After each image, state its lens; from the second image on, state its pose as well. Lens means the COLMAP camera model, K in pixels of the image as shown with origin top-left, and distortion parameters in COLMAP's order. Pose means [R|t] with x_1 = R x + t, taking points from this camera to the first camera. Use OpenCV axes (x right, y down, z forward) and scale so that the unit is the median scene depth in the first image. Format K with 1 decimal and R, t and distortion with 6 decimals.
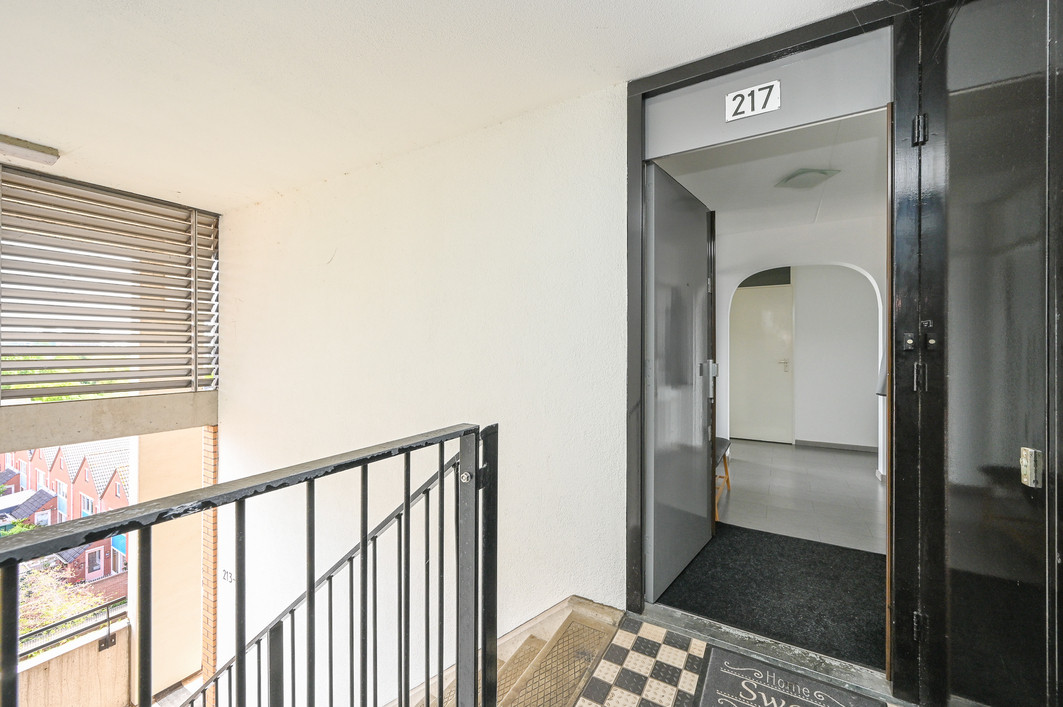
lens RADIAL K [[419.2, 0, 531.5], [0, 419.2, 353.5], [0, 0, 1]] dist [0.000808, 0.000053]
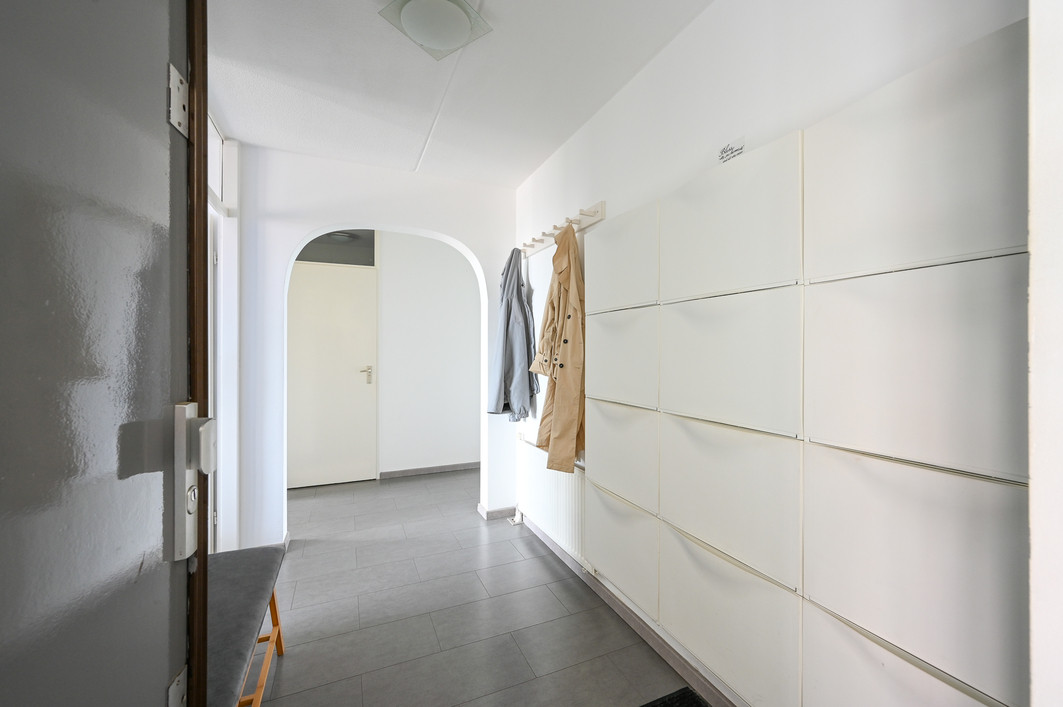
lens RADIAL K [[419.2, 0, 531.5], [0, 419.2, 353.5], [0, 0, 1]] dist [0.000808, 0.000053]
pose [[0.569706, -0.009998, 0.821788, 0.186875], [0.009800, 0.999938, 0.005372, -0.007552], [-0.821790, 0.004993, 0.569769, 0.379812]]
